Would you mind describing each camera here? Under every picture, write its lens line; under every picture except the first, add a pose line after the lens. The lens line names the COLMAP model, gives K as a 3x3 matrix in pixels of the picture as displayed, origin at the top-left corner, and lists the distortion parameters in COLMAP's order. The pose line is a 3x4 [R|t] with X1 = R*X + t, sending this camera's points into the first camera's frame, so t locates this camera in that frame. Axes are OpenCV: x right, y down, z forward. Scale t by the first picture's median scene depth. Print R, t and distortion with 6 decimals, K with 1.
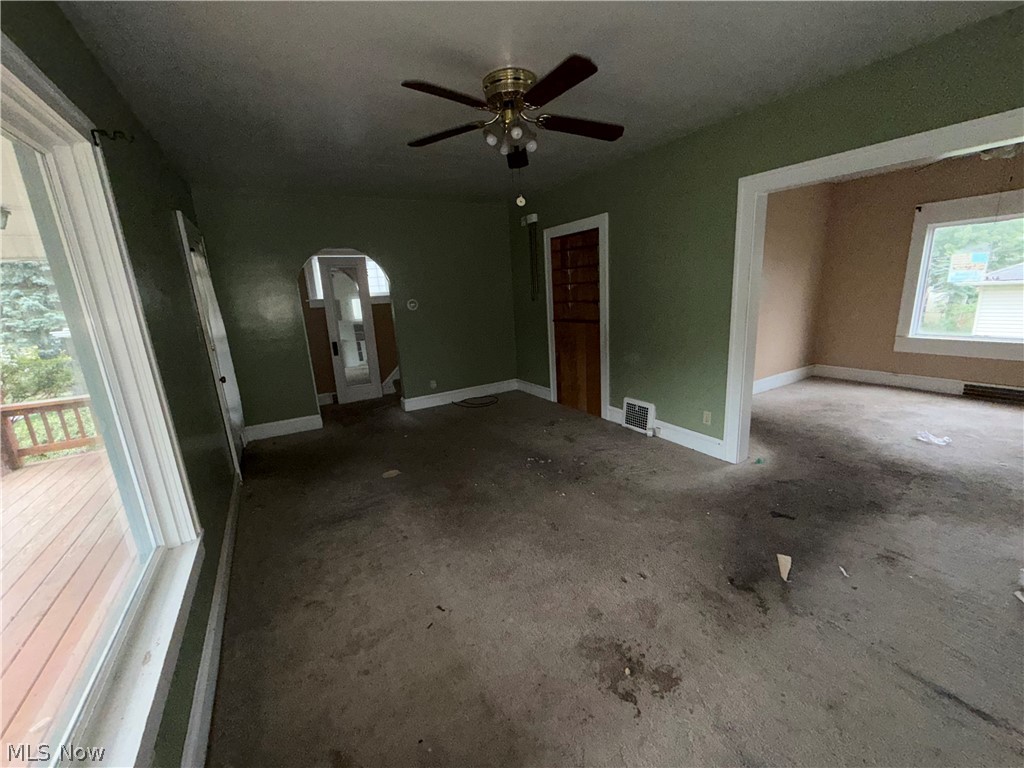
lens RADIAL K [[408.2, 0, 511.7], [0, 408.2, 385.2], [0, 0, 1]] dist [-0.002449, 0.003009]
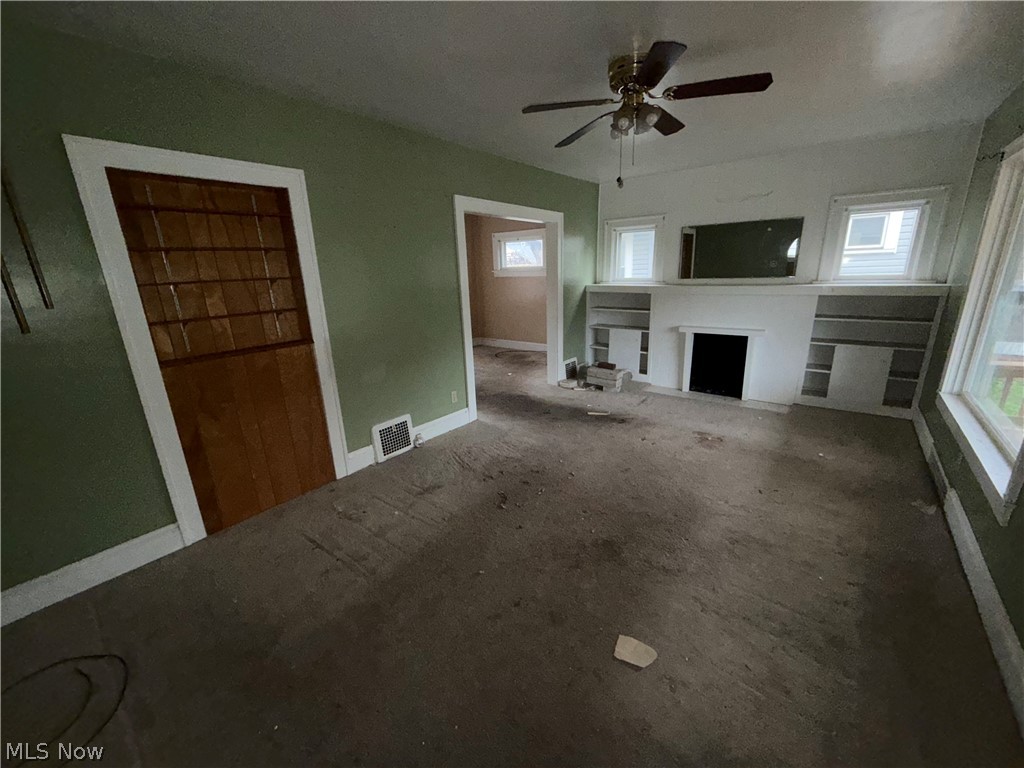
lens RADIAL K [[408.2, 0, 513.2], [0, 408.2, 382.4], [0, 0, 1]] dist [-0.002449, 0.003009]
pose [[-0.351679, -0.190435, 0.916546, -0.574968], [0.265187, 0.918716, 0.292638, -0.229416], [-0.897774, 0.345971, -0.272592, 1.059052]]
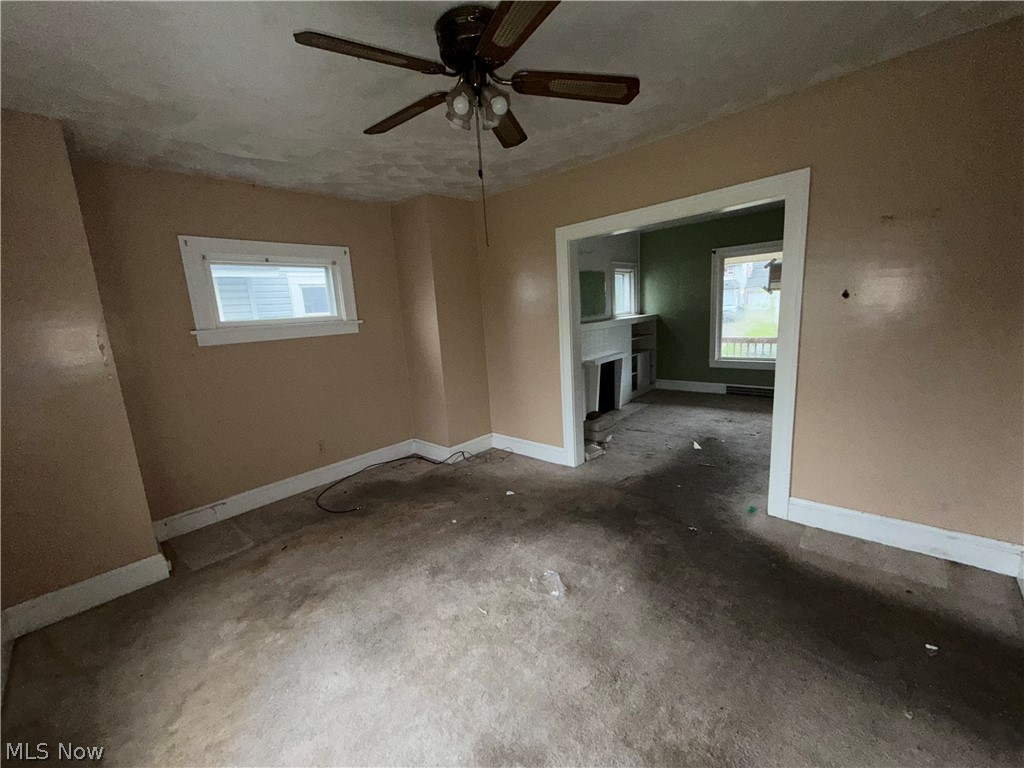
lens RADIAL K [[408.2, 0, 509.0], [0, 408.2, 388.5], [0, 0, 1]] dist [-0.002449, 0.003009]
pose [[-0.951278, 0.179080, -0.251001, 1.081213], [0.065423, 0.912744, 0.403259, -0.344564], [0.301315, 0.367190, -0.879989, 1.297331]]
